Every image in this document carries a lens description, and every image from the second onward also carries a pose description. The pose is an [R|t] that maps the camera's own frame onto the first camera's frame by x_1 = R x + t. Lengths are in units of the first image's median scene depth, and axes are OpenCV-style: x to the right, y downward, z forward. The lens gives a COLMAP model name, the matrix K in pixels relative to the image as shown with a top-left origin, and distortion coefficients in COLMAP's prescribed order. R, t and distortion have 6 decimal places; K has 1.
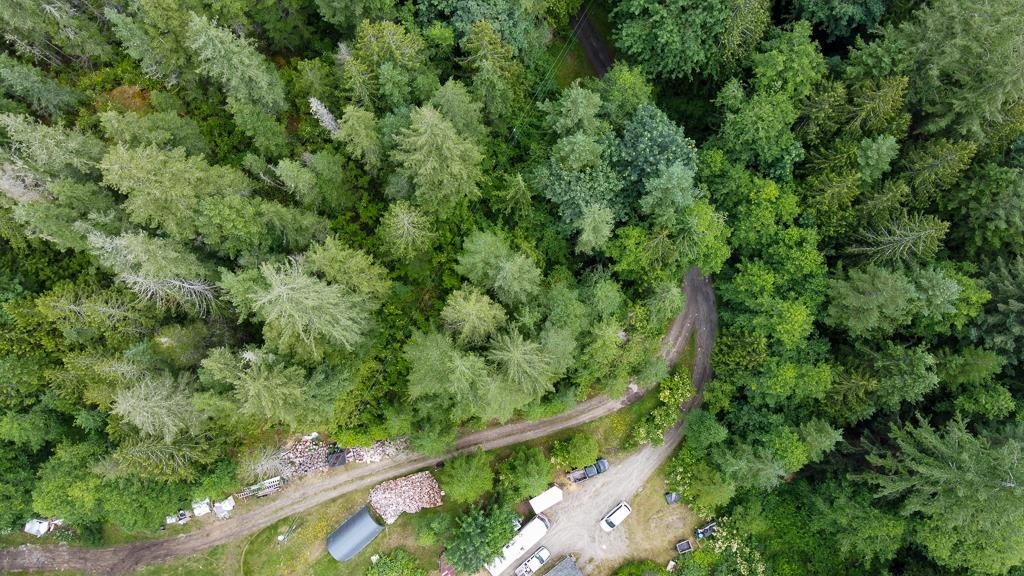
lens RADIAL K [[746.1, 0, 510.2], [0, 746.1, 287.8], [0, 0, 1]] dist [0.002000, -0.006625]
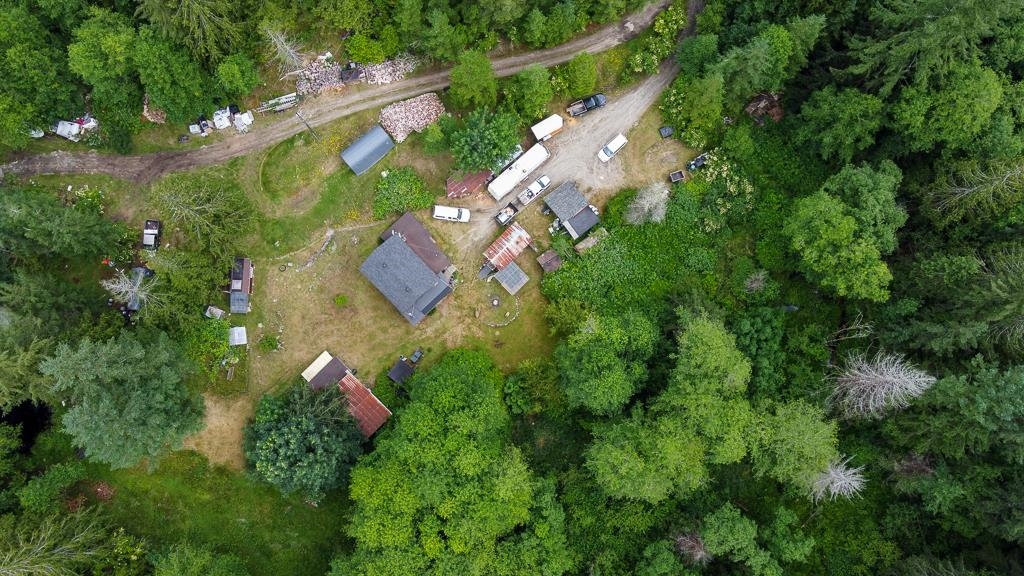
lens RADIAL K [[746.1, 0, 513.8], [0, 746.1, 288.1], [0, 0, 1]] dist [0.002000, -0.006625]
pose [[0.999989, 0.002818, -0.003621, 0.005803], [-0.002797, 0.999979, 0.005809, 0.519190], [0.003637, -0.005799, 0.999977, -0.062008]]
